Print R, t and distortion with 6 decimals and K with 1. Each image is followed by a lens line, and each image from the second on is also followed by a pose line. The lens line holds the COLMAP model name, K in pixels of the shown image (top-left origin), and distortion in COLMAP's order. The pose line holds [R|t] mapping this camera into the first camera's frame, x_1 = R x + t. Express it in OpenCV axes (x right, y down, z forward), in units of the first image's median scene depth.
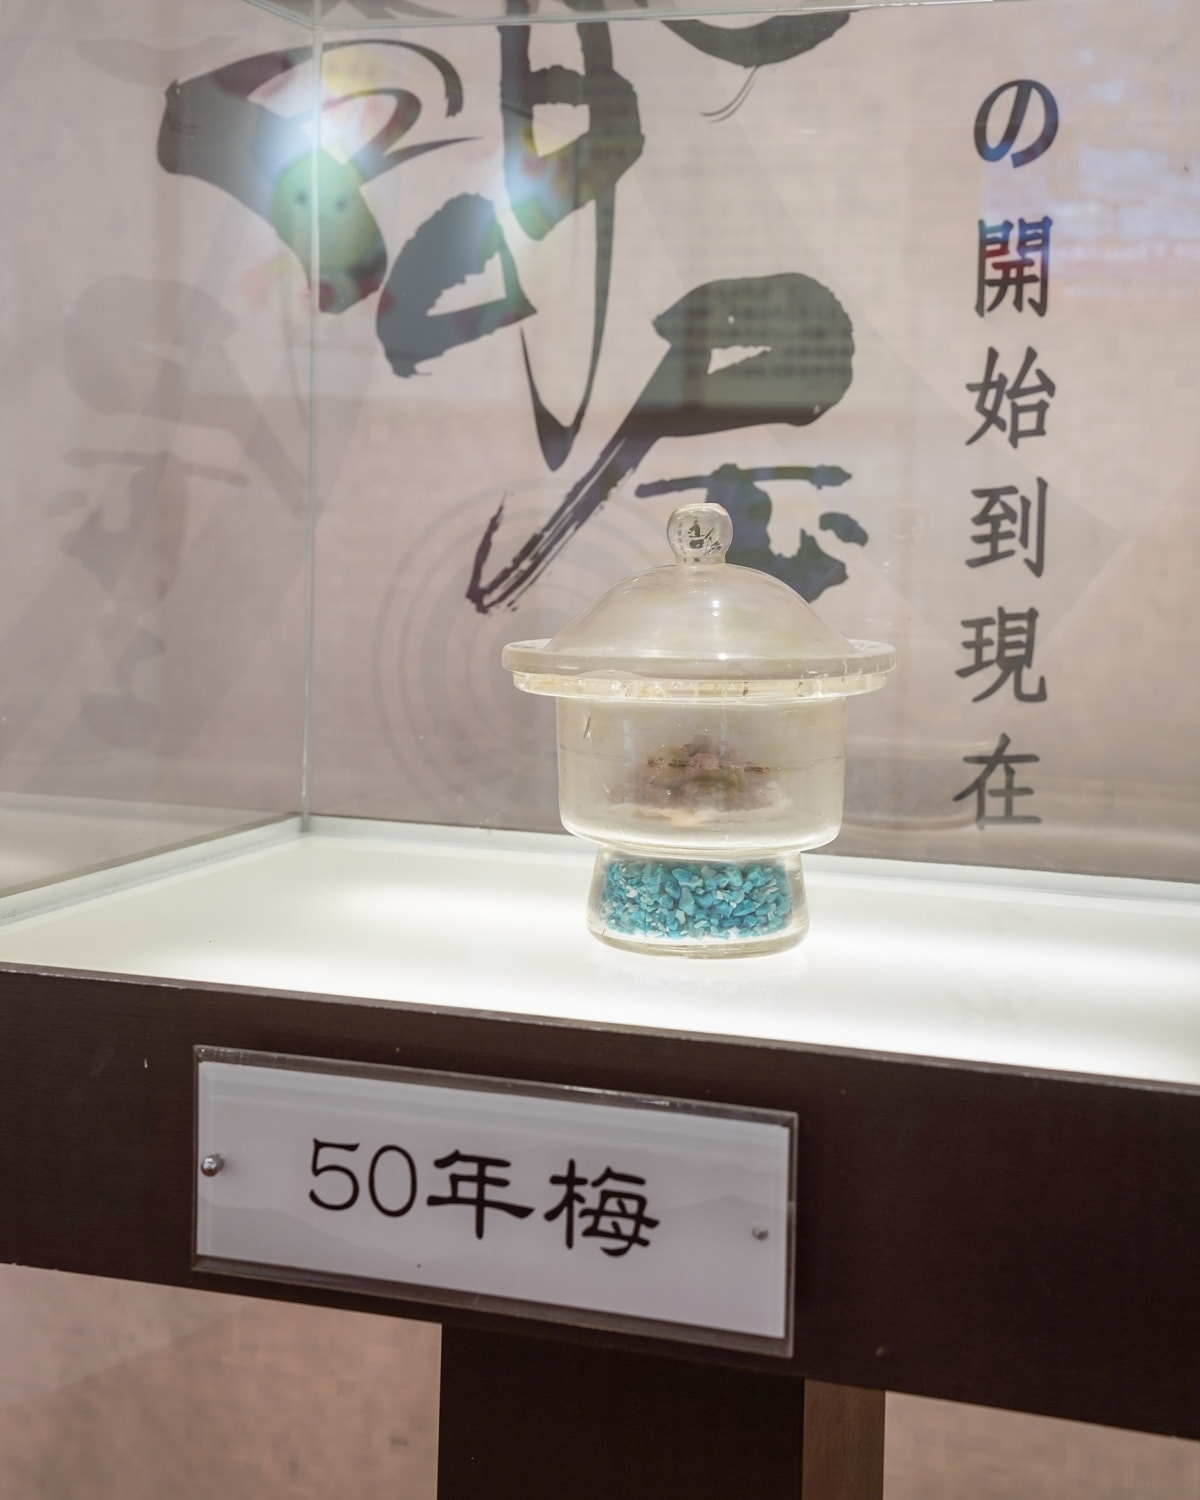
lens RADIAL K [[3086.9, 0, 600.0], [0, 3086.9, 750.0], [0, 0, 1]] dist [0.199618, 0.272200]
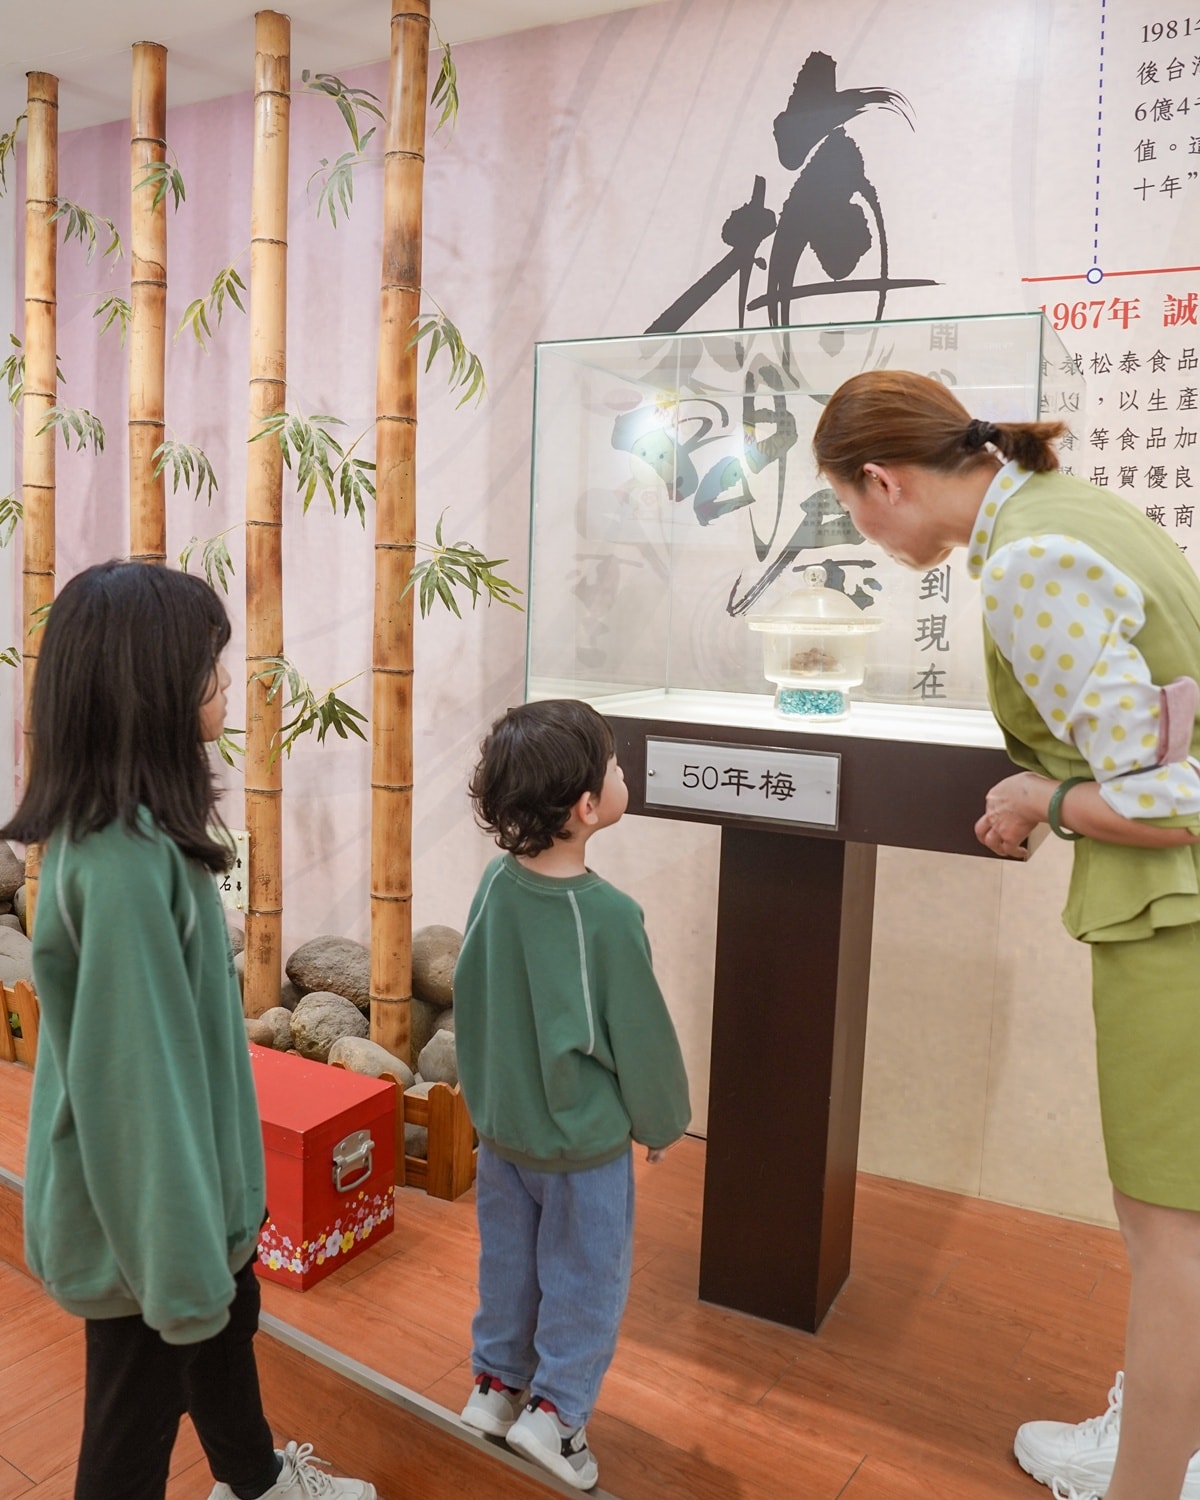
lens RADIAL K [[1446.1, 0, 600.0], [0, 1446.1, 750.0], [0, 0, 1]] dist [-0.120262, 0.007383]
pose [[0.992725, 0.019345, -0.118838, -0.002583], [-0.016065, 0.999465, 0.028496, 0.038002], [0.119326, -0.026379, 0.992505, -0.236306]]
